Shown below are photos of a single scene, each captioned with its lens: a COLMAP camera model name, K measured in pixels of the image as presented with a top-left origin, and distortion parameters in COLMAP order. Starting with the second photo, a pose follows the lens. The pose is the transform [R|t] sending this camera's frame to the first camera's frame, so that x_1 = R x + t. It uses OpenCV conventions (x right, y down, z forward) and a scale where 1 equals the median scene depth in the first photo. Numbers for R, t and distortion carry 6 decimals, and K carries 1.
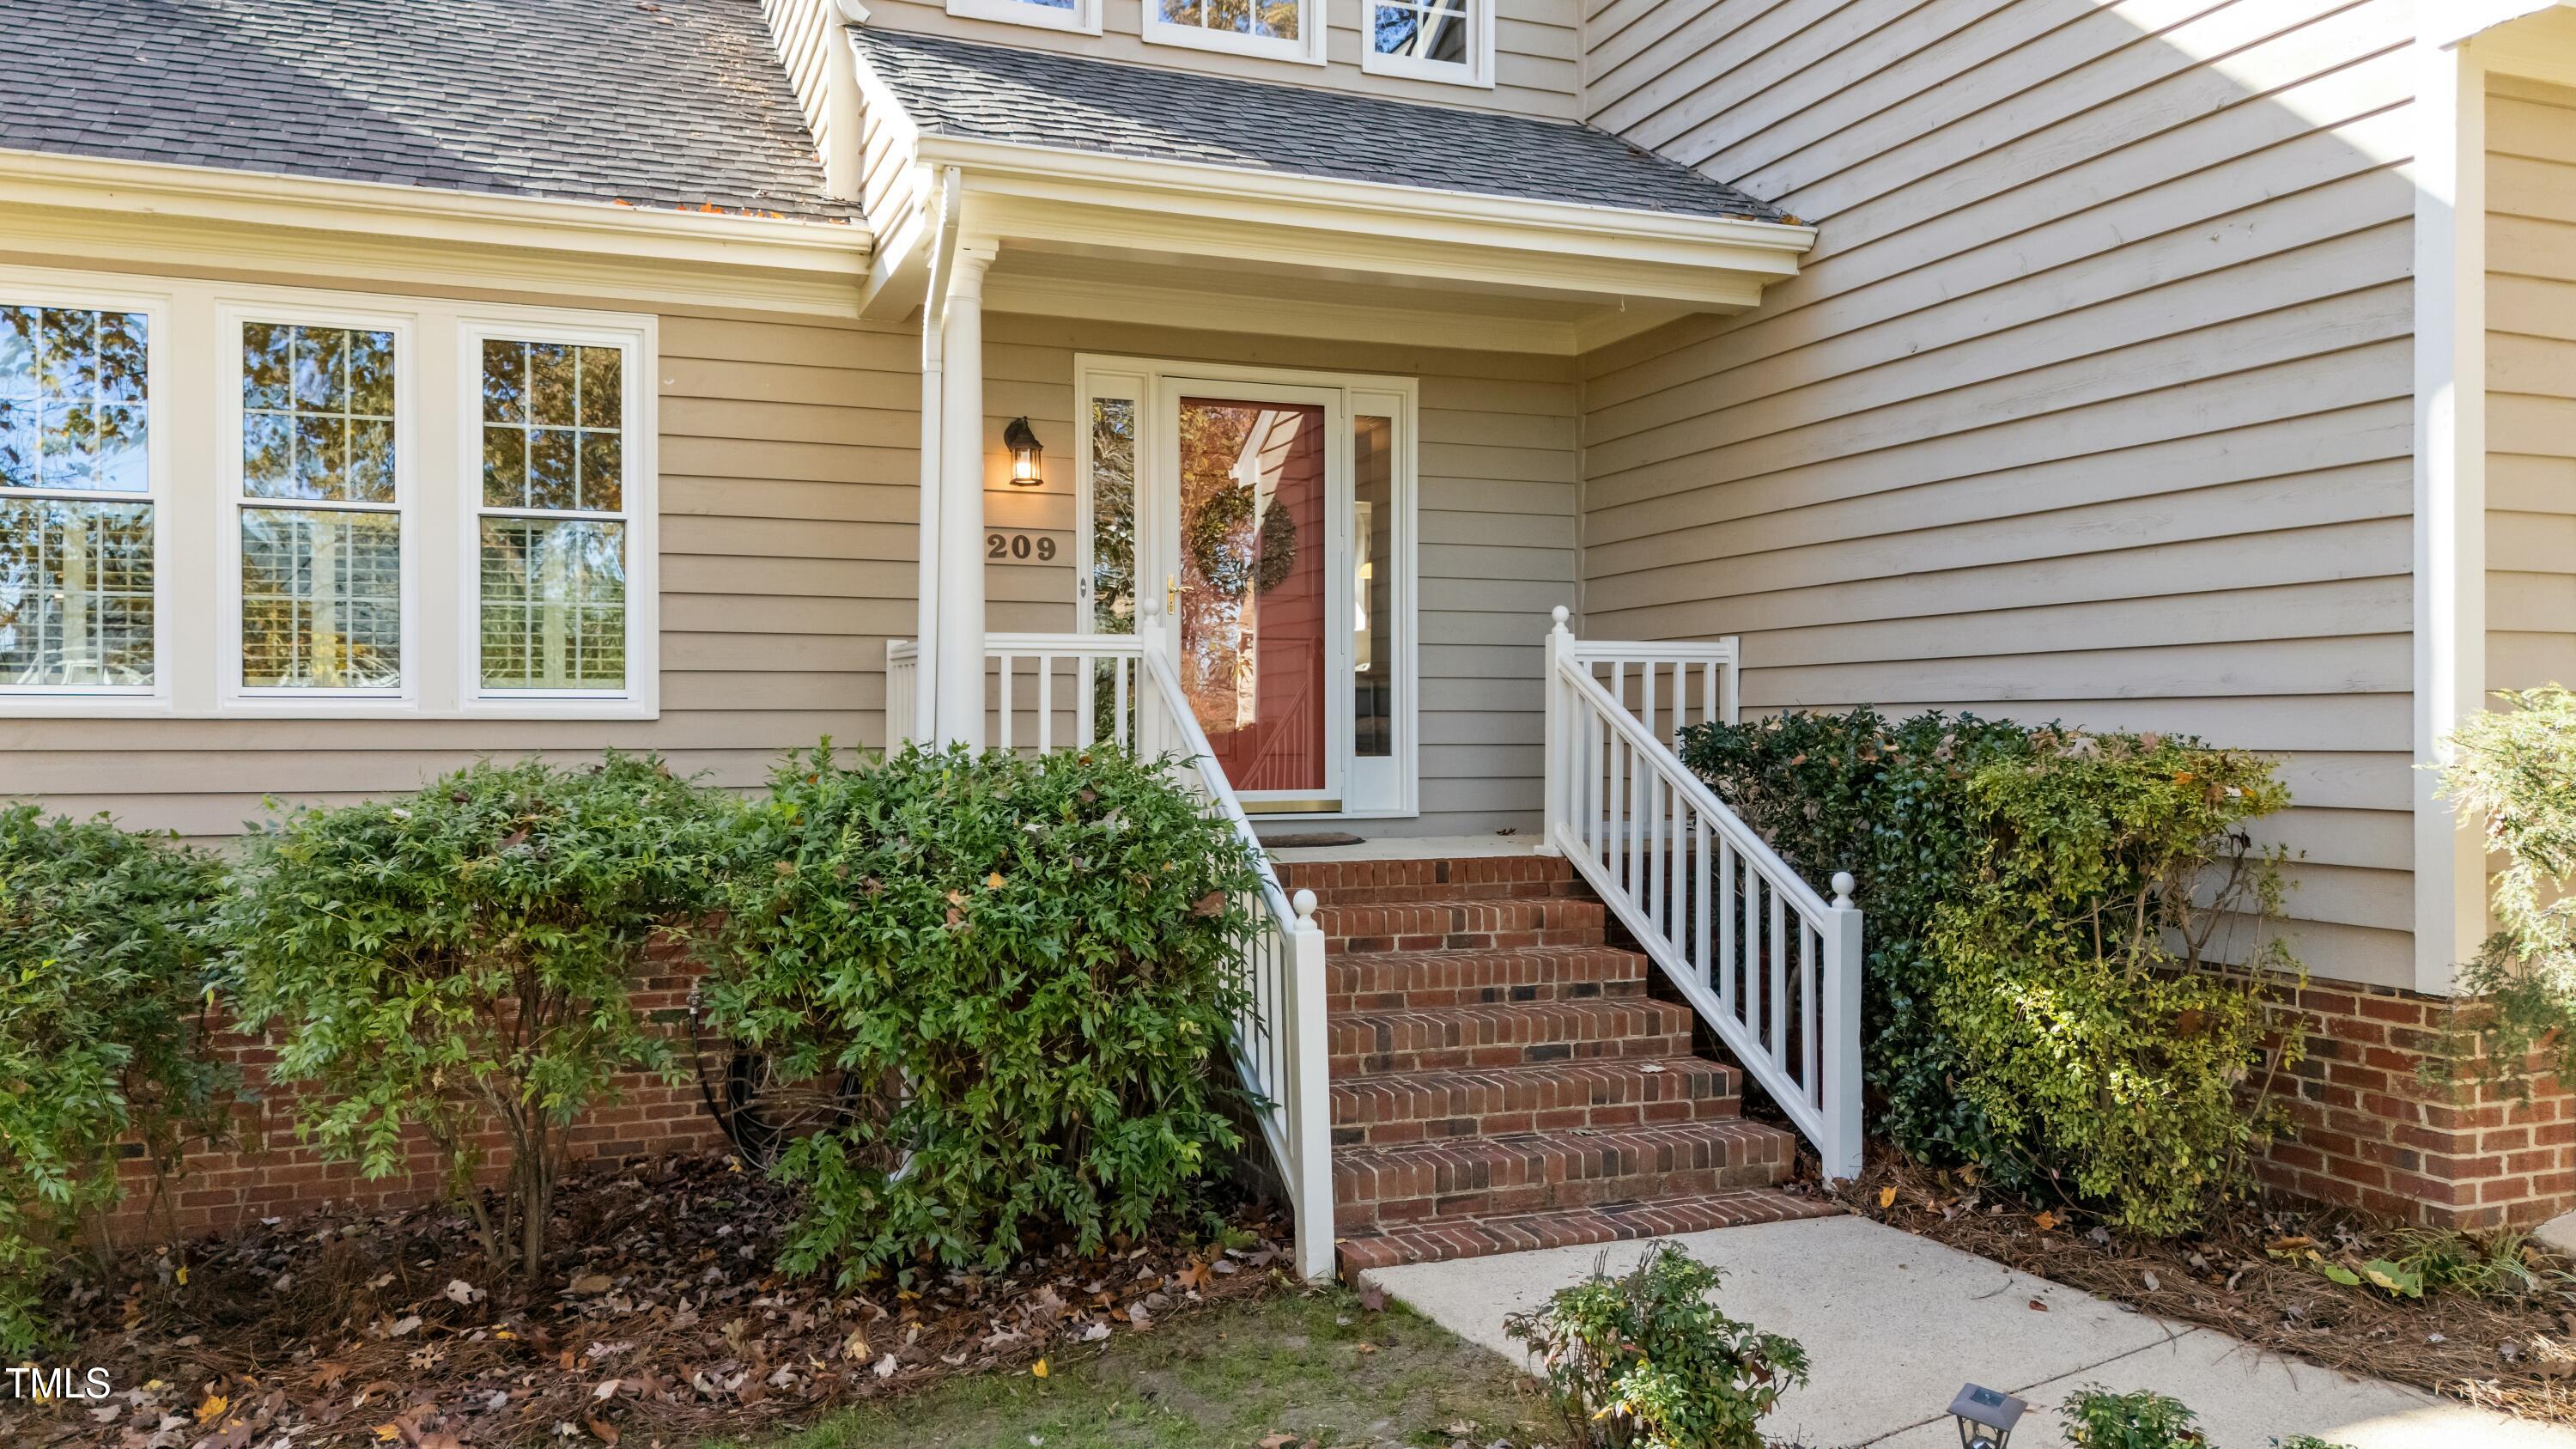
lens RADIAL K [[1891.7, 0, 1284.0], [0, 1891.7, 718.6], [0, 0, 1]] dist [0.089755, -0.110418]
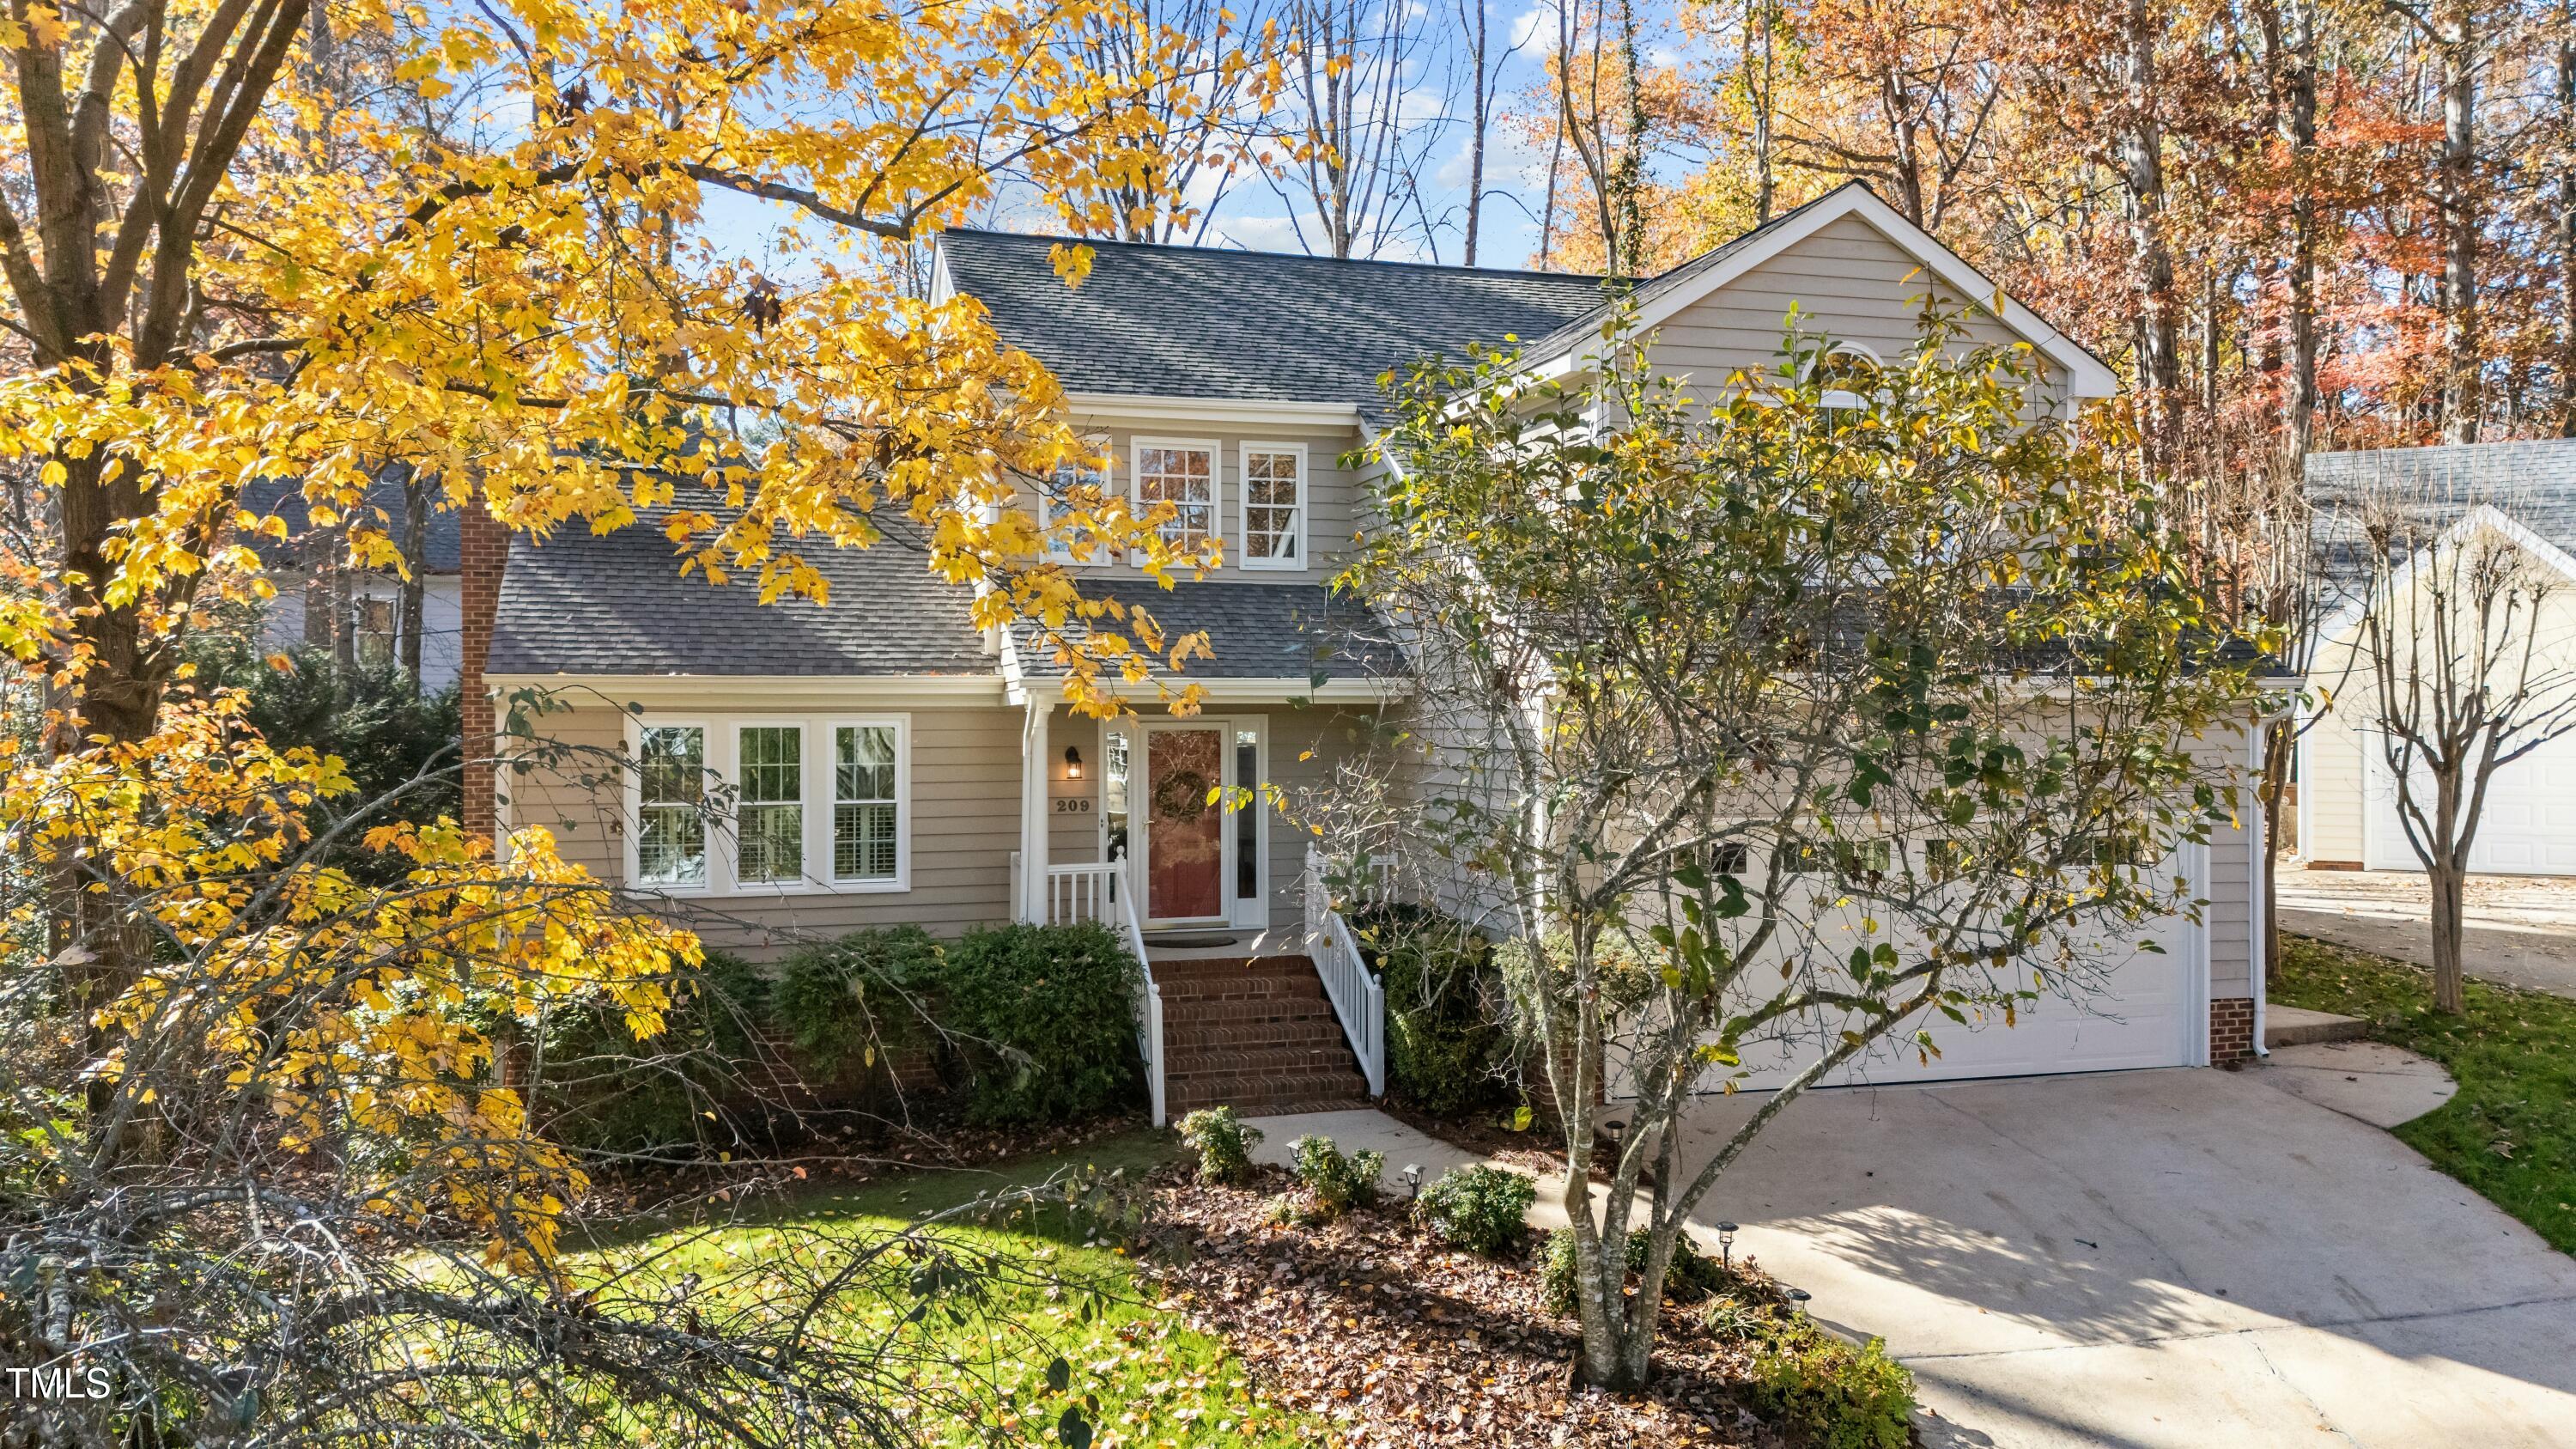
lens RADIAL K [[1891.7, 0, 1284.0], [0, 1891.7, 718.6], [0, 0, 1]] dist [0.089755, -0.110418]
pose [[0.996506, -0.000989, -0.083521, 0.412711], [0.001612, 0.999971, 0.007390, -0.302779], [0.083511, -0.007499, 0.996479, -1.651823]]
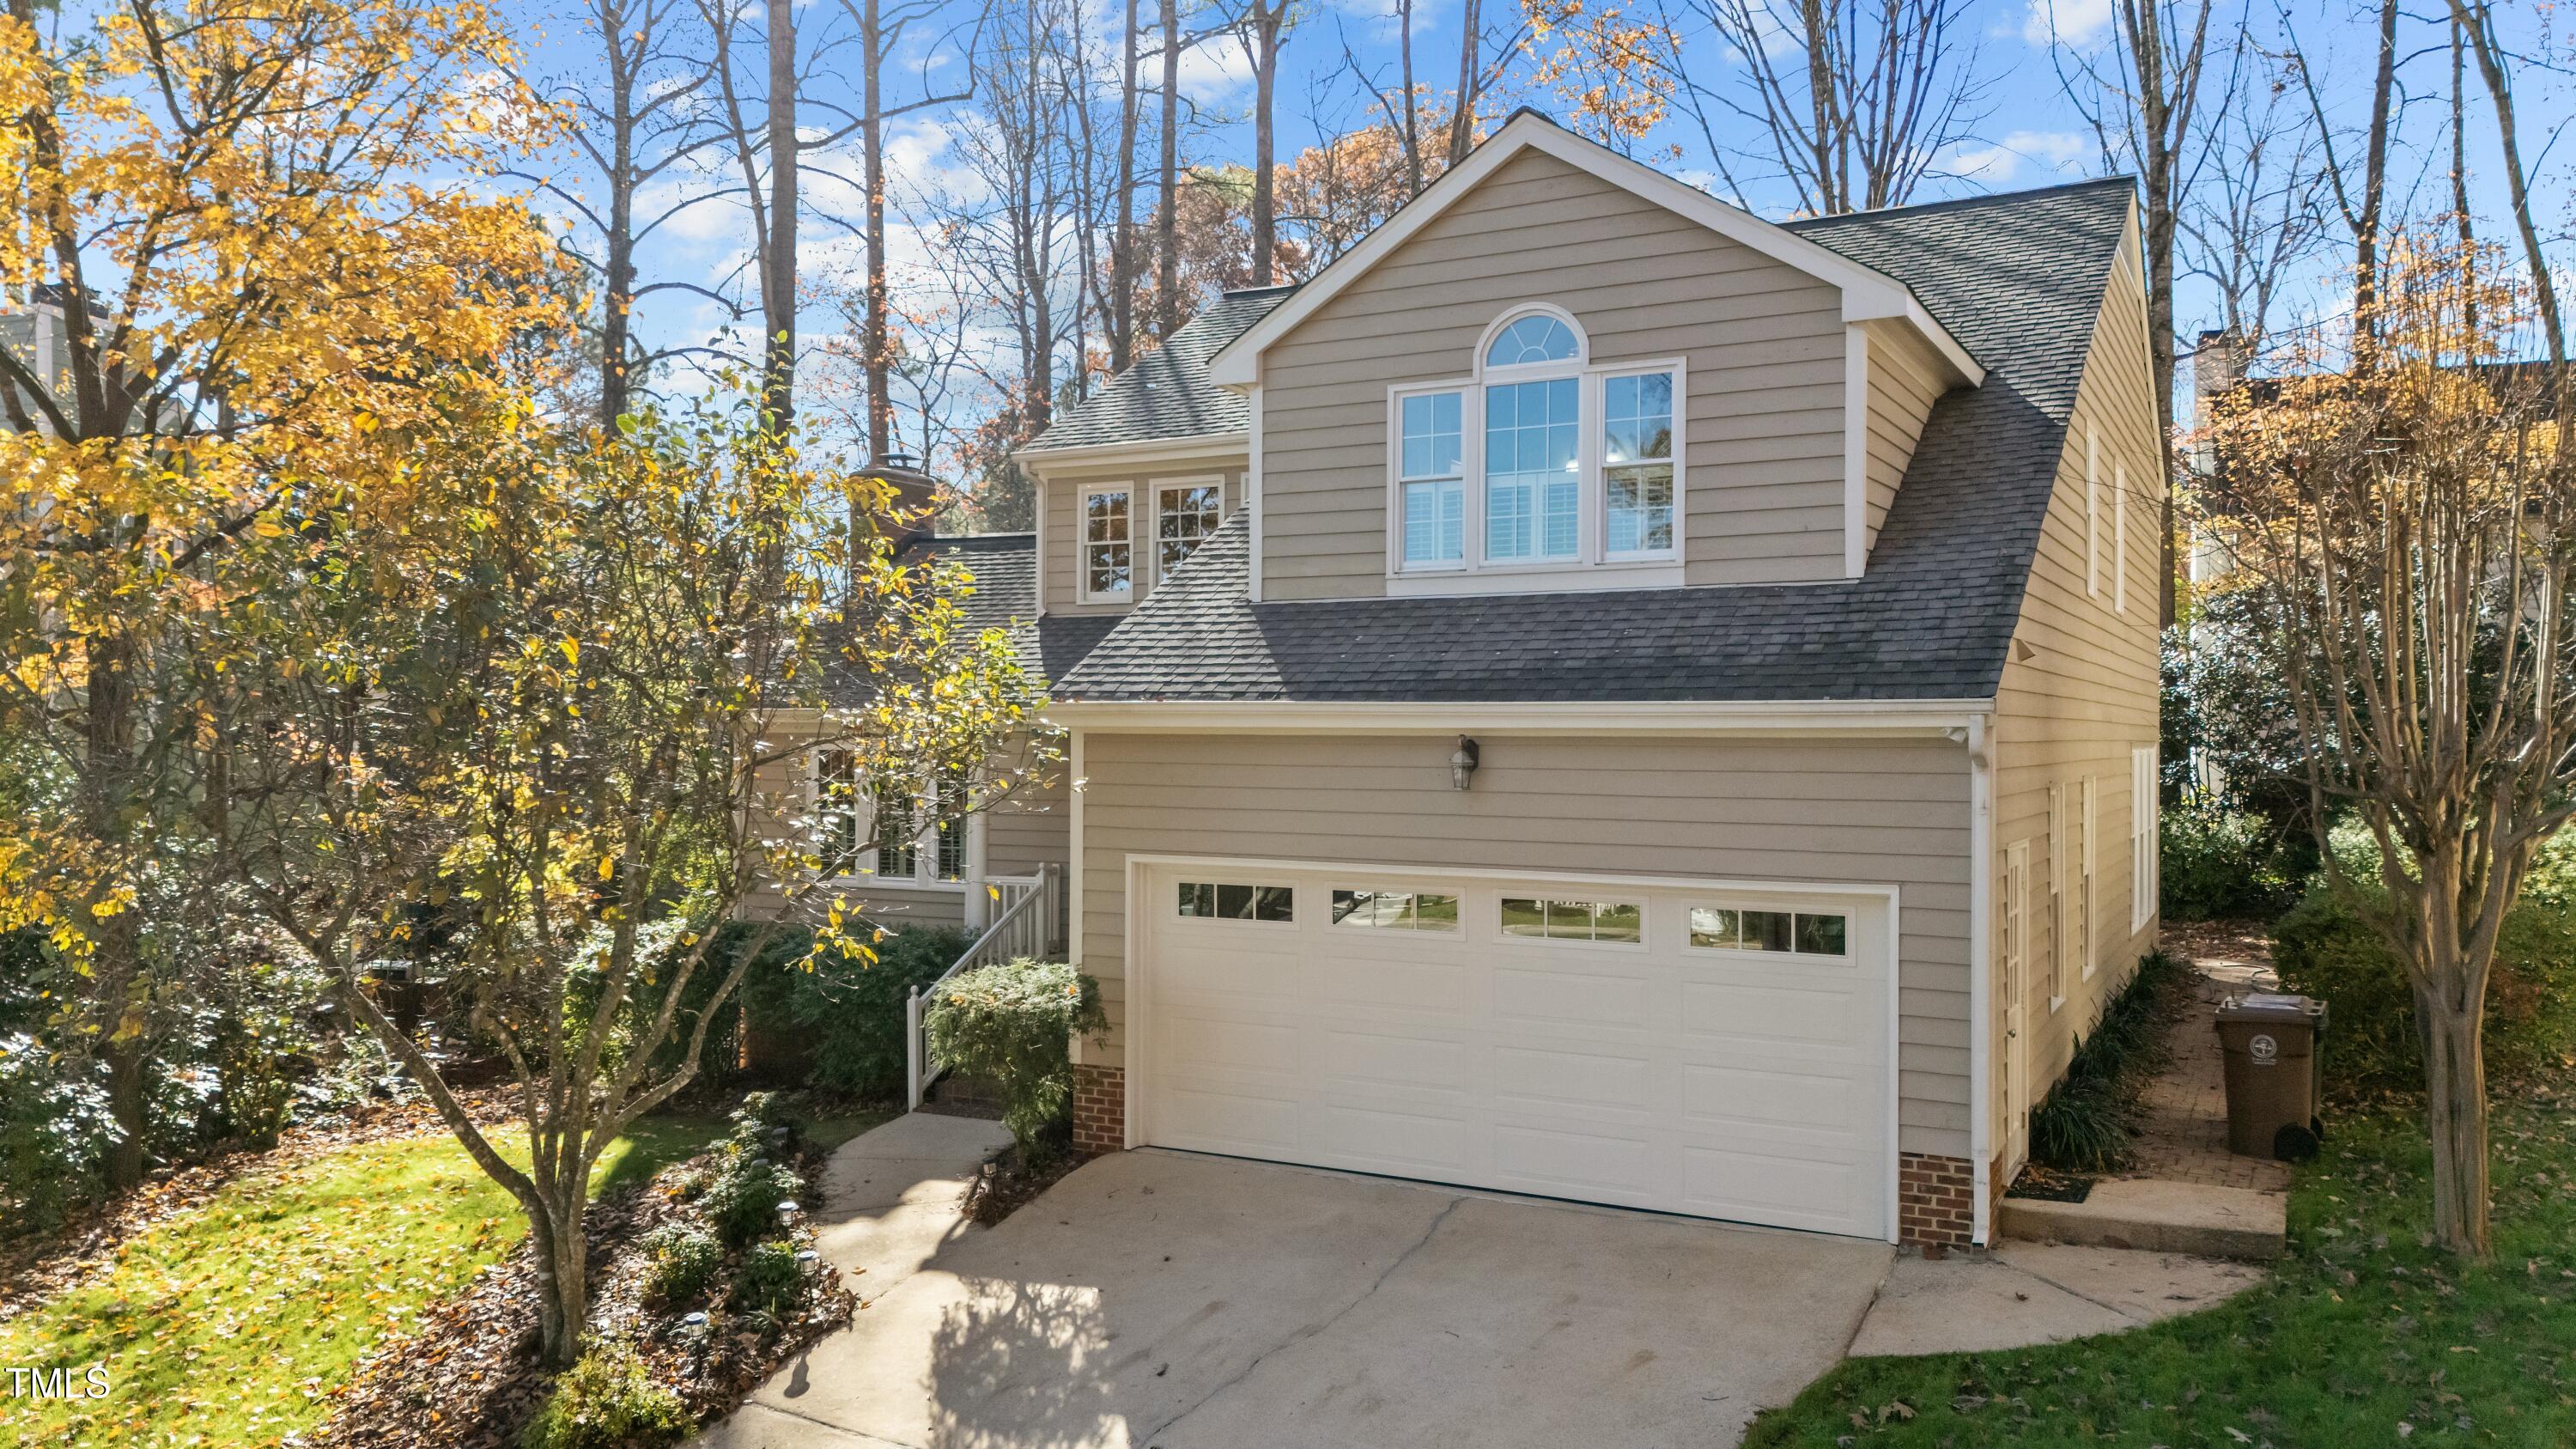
lens RADIAL K [[1891.7, 0, 1284.0], [0, 1891.7, 718.6], [0, 0, 1]] dist [0.089755, -0.110418]
pose [[0.657578, -0.000036, -0.753386, 2.632103], [0.001704, 0.999998, 0.001440, -0.325314], [0.753385, -0.002231, 0.657576, -0.527510]]
